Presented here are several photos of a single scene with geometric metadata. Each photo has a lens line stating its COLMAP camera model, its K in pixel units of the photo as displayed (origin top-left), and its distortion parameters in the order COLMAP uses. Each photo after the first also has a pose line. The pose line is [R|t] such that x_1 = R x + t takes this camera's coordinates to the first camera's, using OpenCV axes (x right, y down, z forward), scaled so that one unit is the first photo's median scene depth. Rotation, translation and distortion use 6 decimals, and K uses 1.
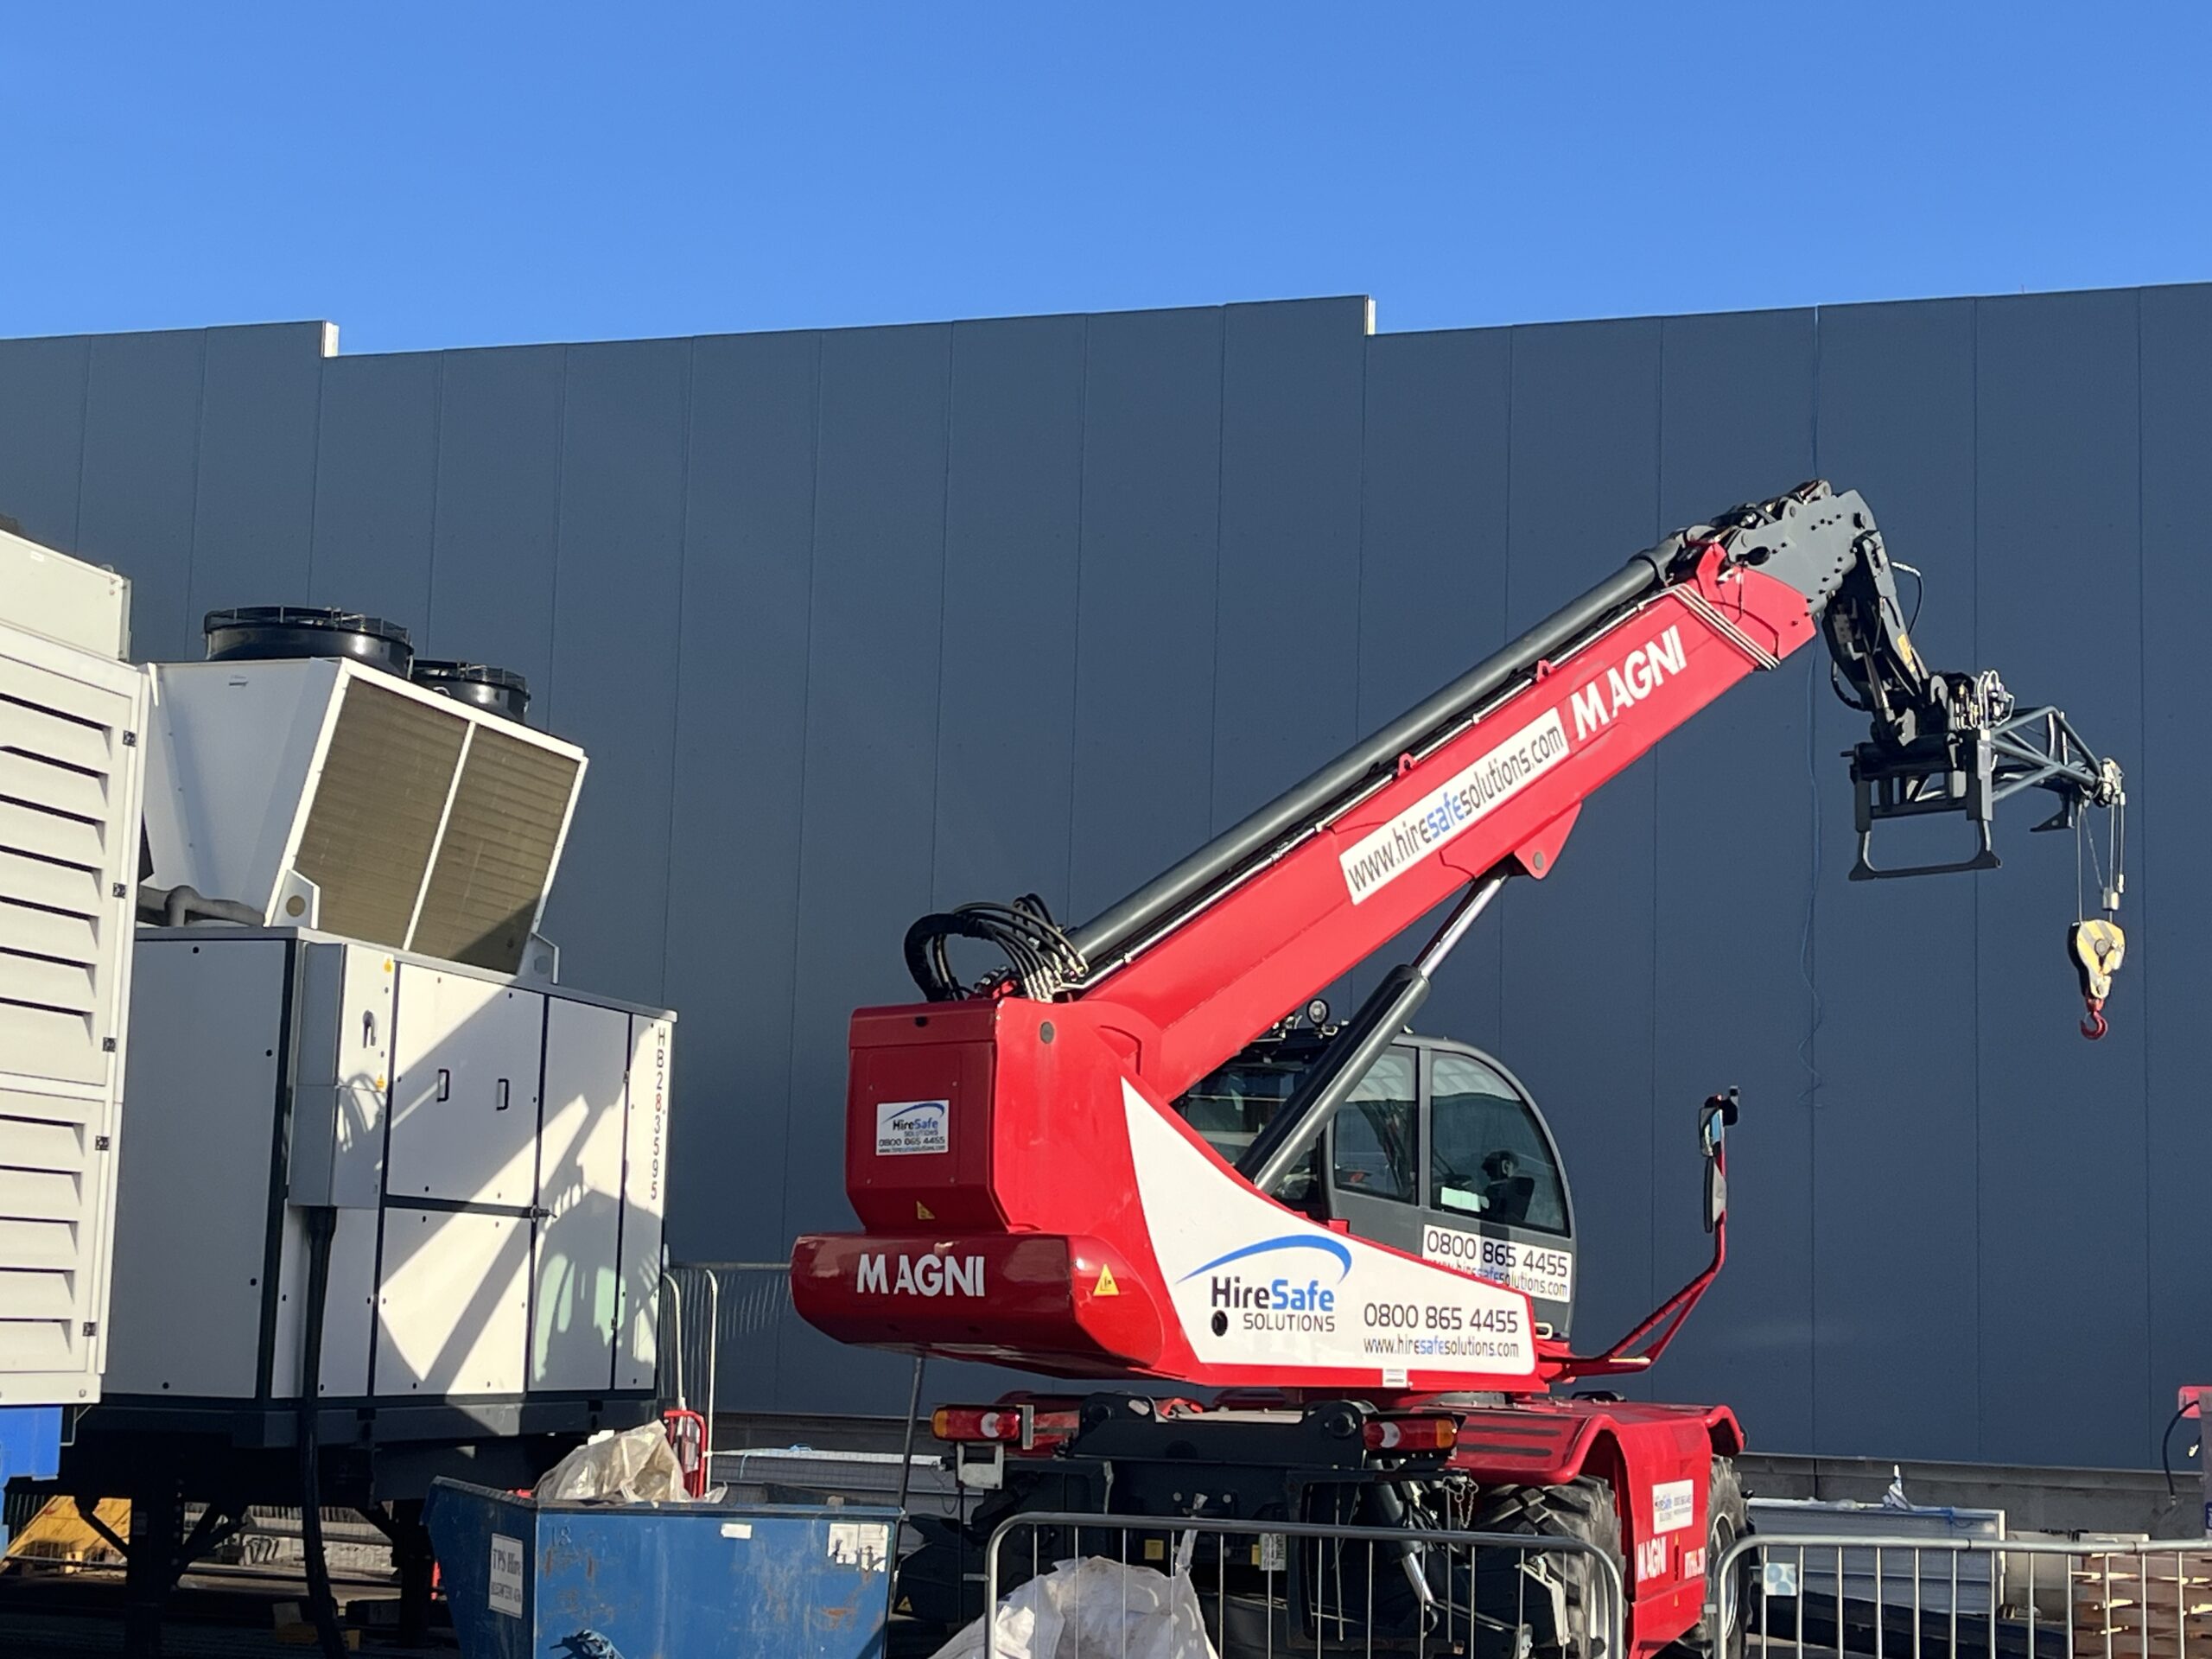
lens RADIAL K [[3404.7, 0, 1106.0], [0, 3404.7, 829.5], [0, 0, 1]] dist [0.193723, -0.782601]
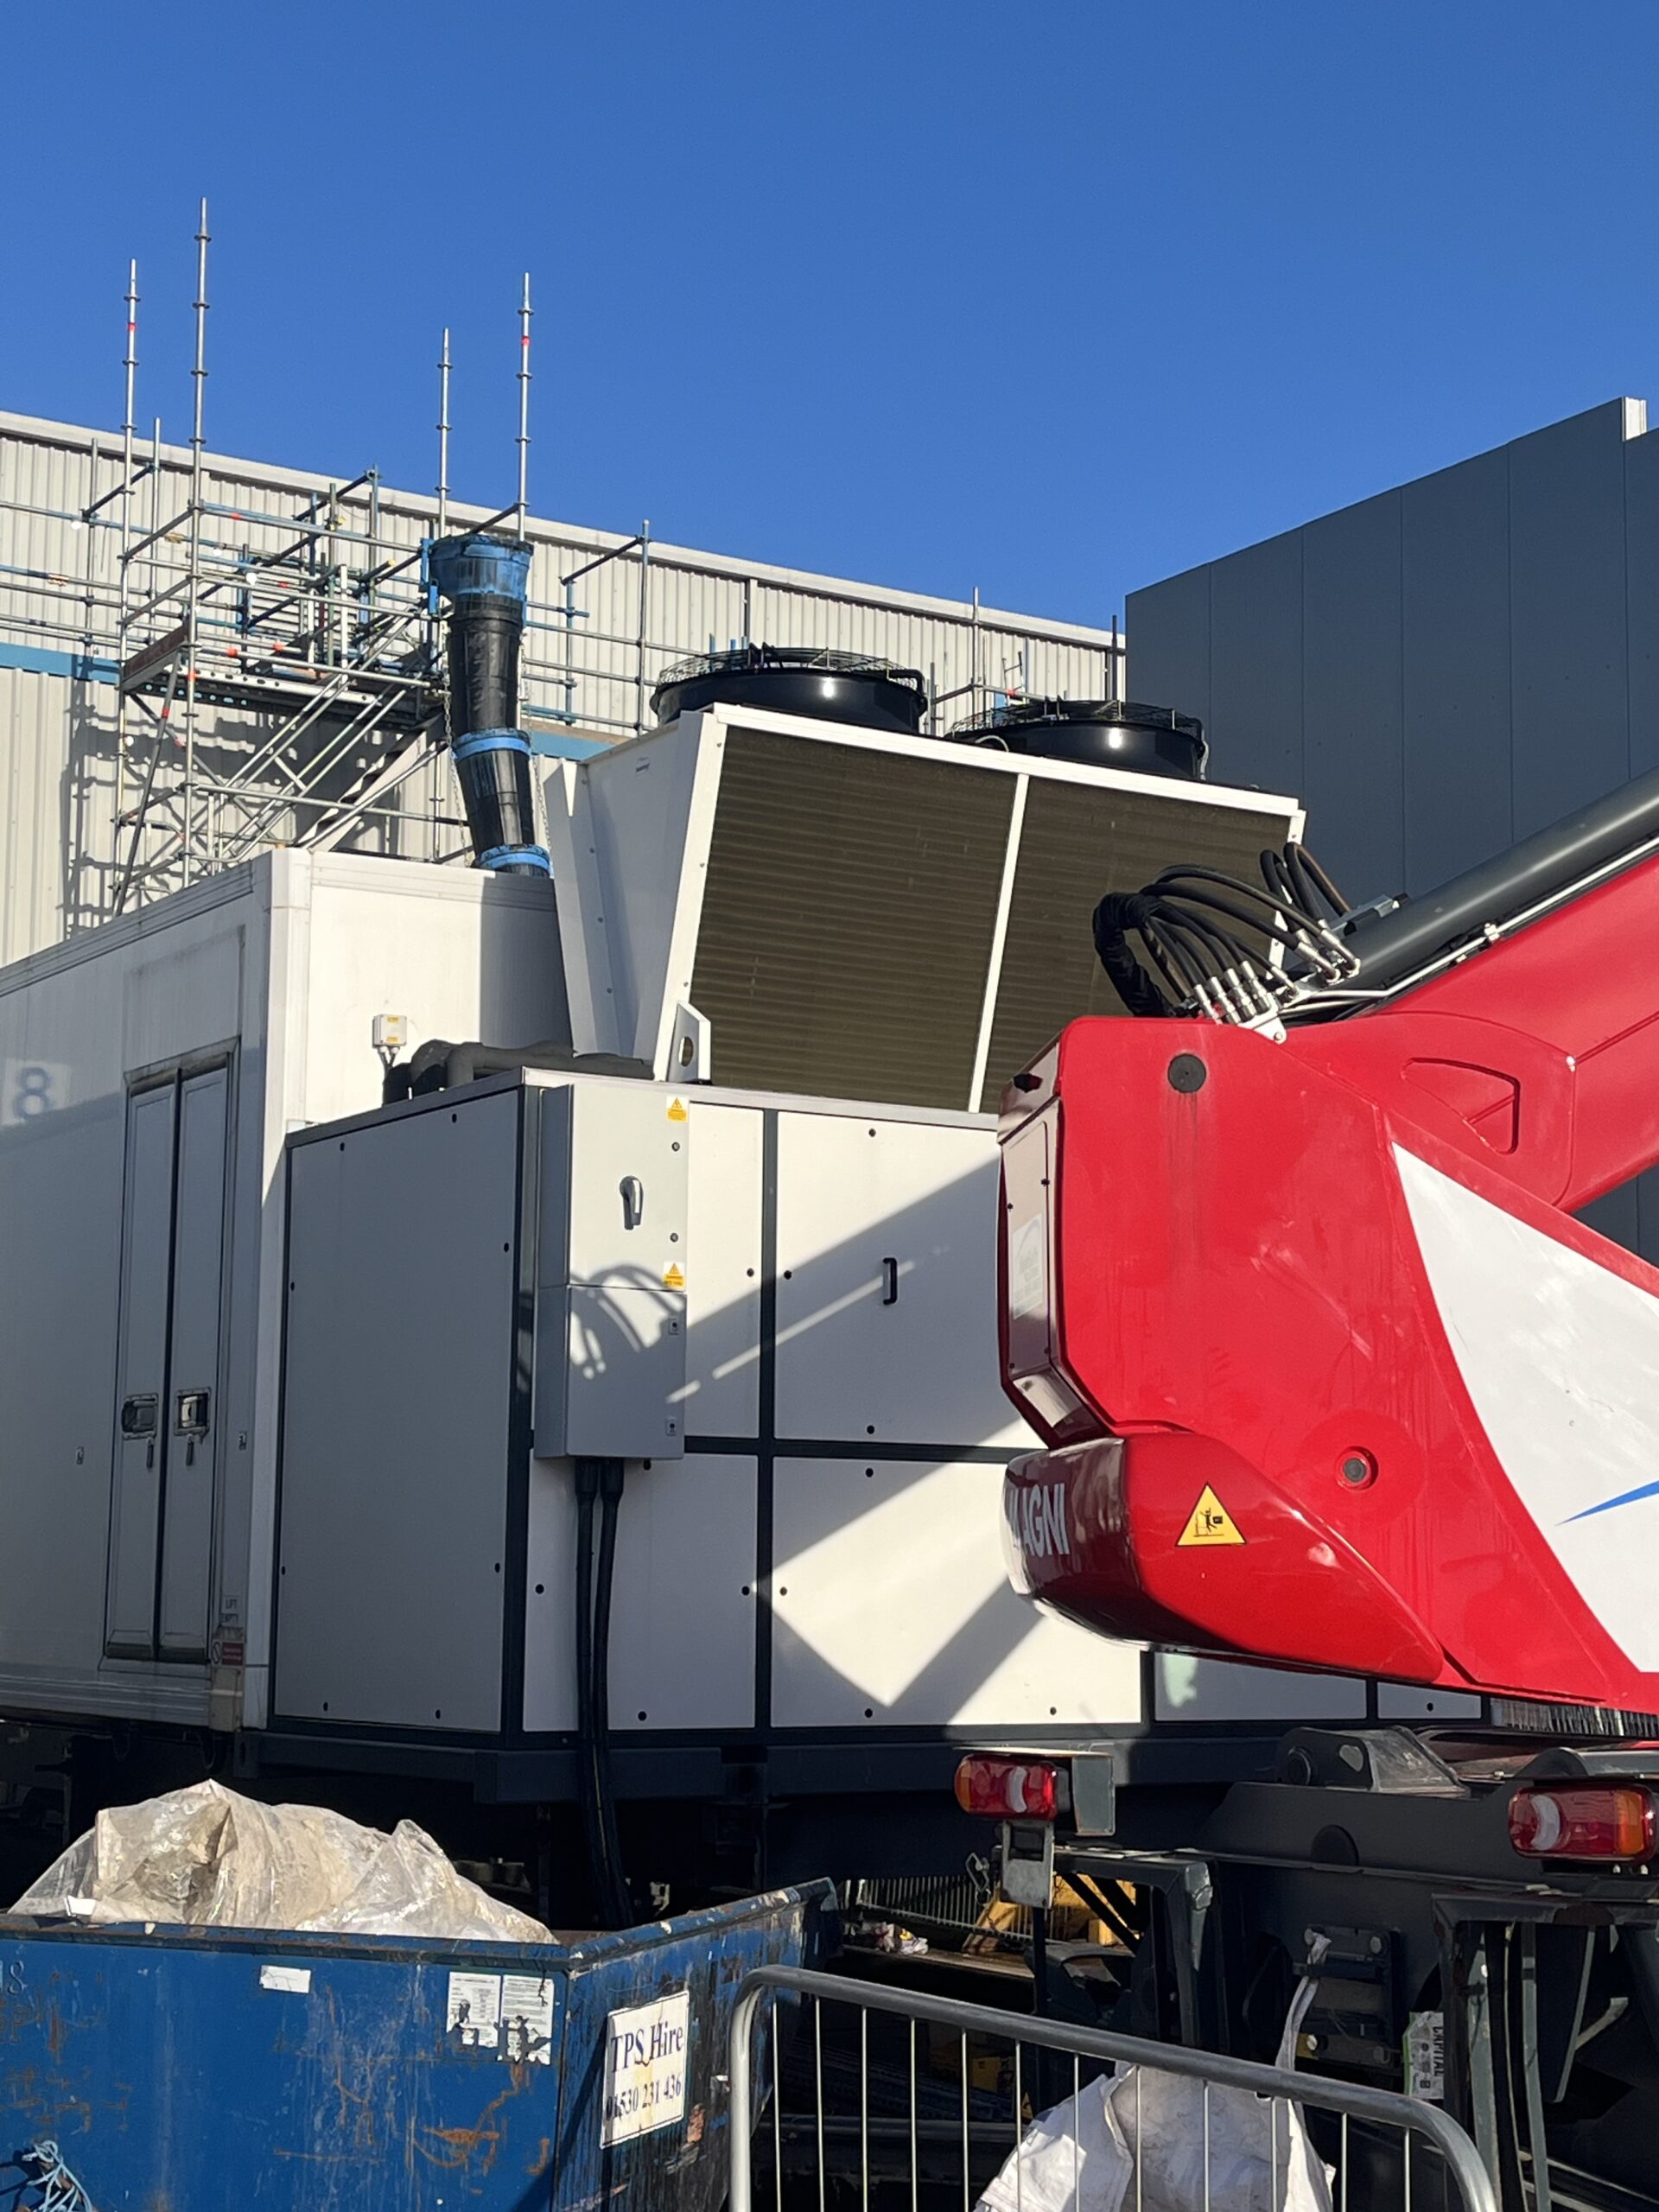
lens RADIAL K [[3404.7, 0, 829.5], [0, 3404.7, 1106.0], [0, 0, 1]] dist [0.193723, -0.782601]
pose [[0.754520, -0.118547, -0.645482, 0.272864], [0.110196, 0.992471, -0.053464, 0.081650], [0.646960, -0.030790, 0.761902, 0.504738]]
